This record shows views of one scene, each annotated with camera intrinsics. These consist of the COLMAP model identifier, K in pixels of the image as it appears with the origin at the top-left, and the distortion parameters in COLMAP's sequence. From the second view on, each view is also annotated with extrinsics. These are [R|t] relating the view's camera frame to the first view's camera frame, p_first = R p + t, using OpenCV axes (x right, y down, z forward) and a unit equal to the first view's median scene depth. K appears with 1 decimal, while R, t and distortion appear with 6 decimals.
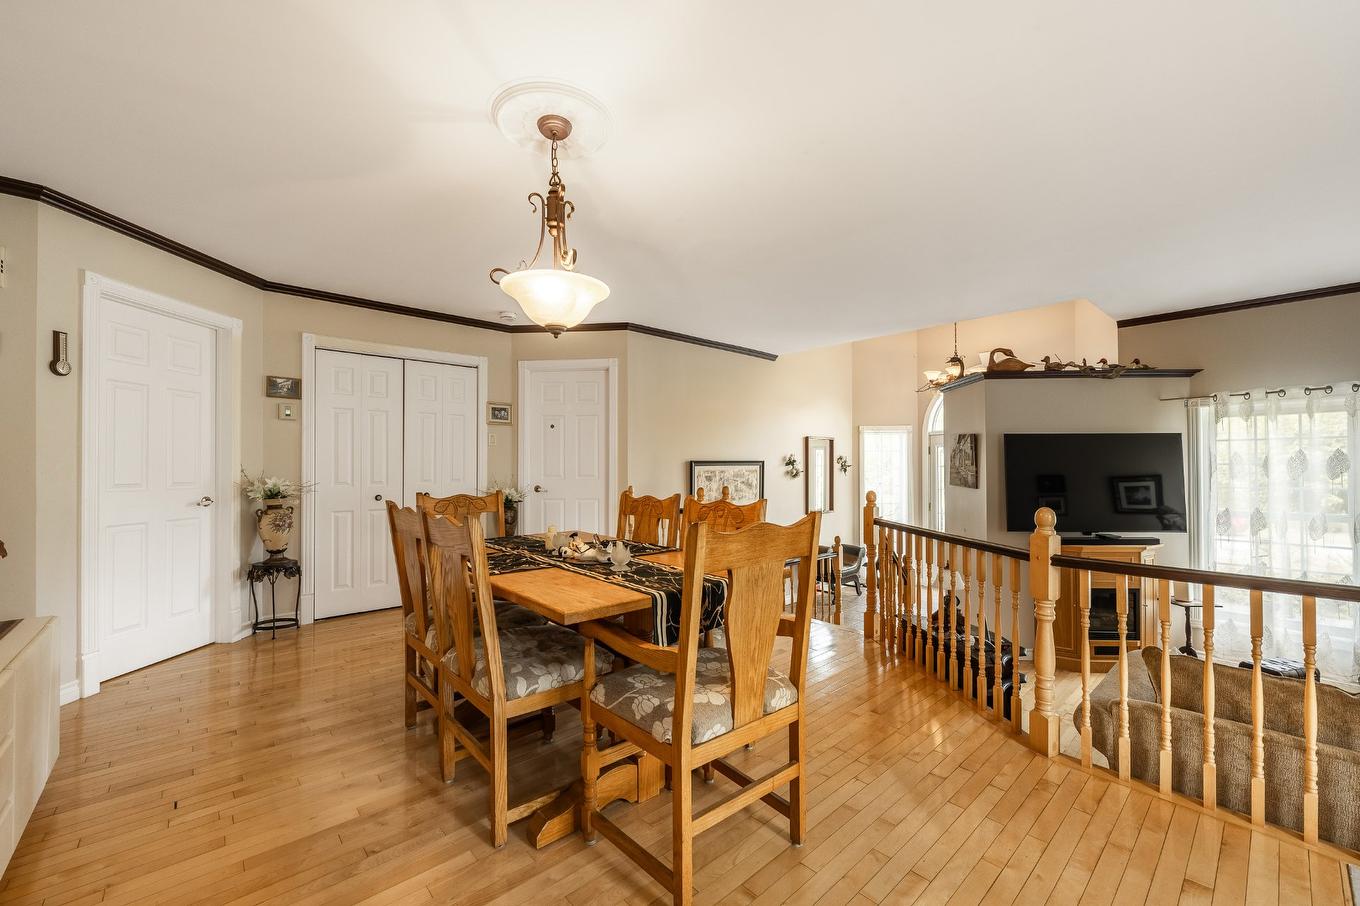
lens RADIAL K [[542.4, 0, 686.4], [0, 542.4, 458.4], [0, 0, 1]] dist [0.001103, 0.000245]
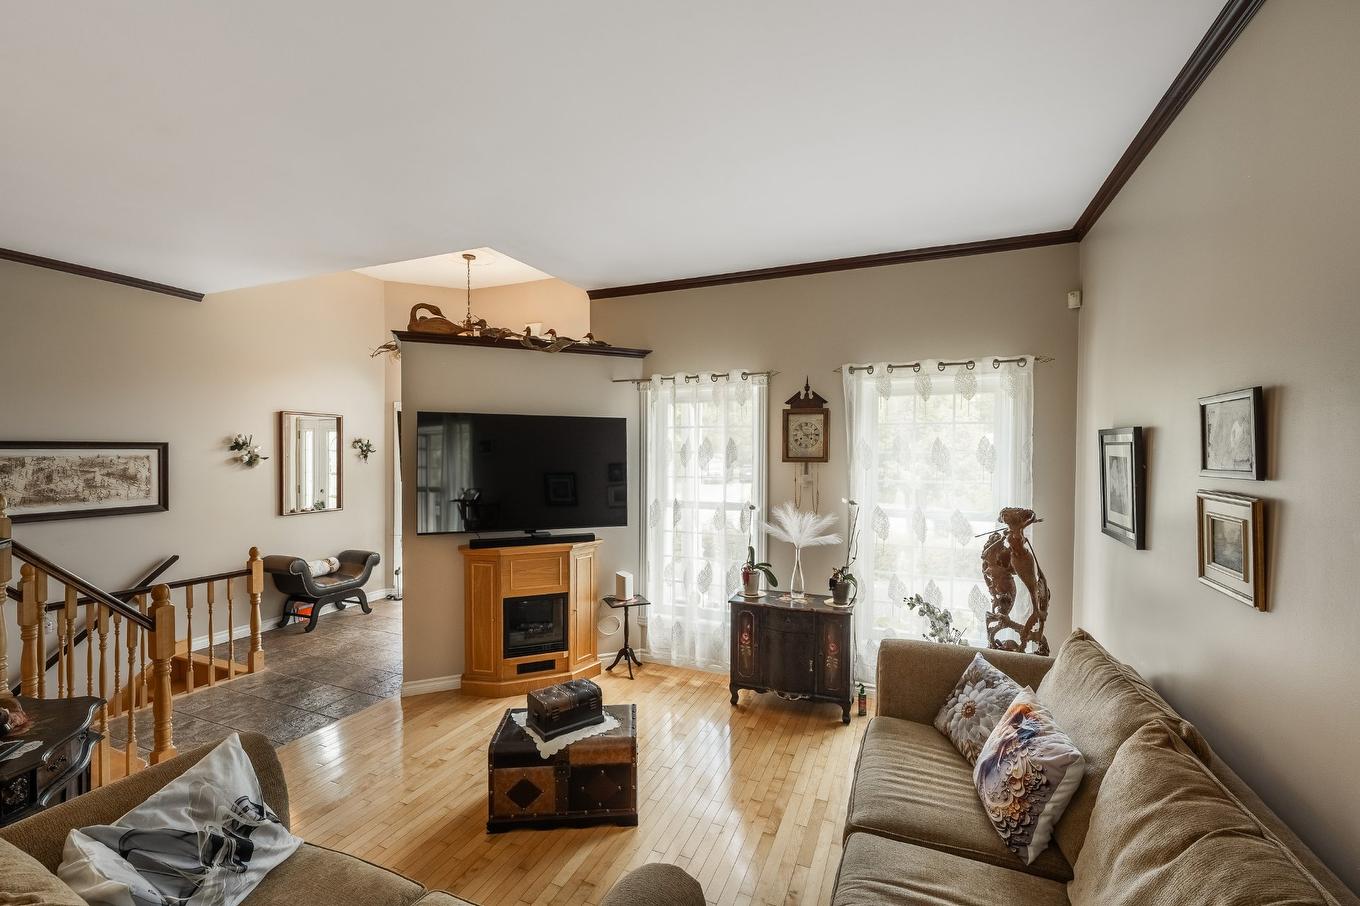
lens RADIAL K [[565.7, 0, 679.6], [0, 565.7, 458.5], [0, 0, 1]] dist [0.001241, 0.000129]
pose [[0.909636, 0.002155, 0.415401, 0.571962], [-0.013512, 0.999611, 0.024402, -0.002518], [-0.415187, -0.027810, 0.909311, 0.087481]]
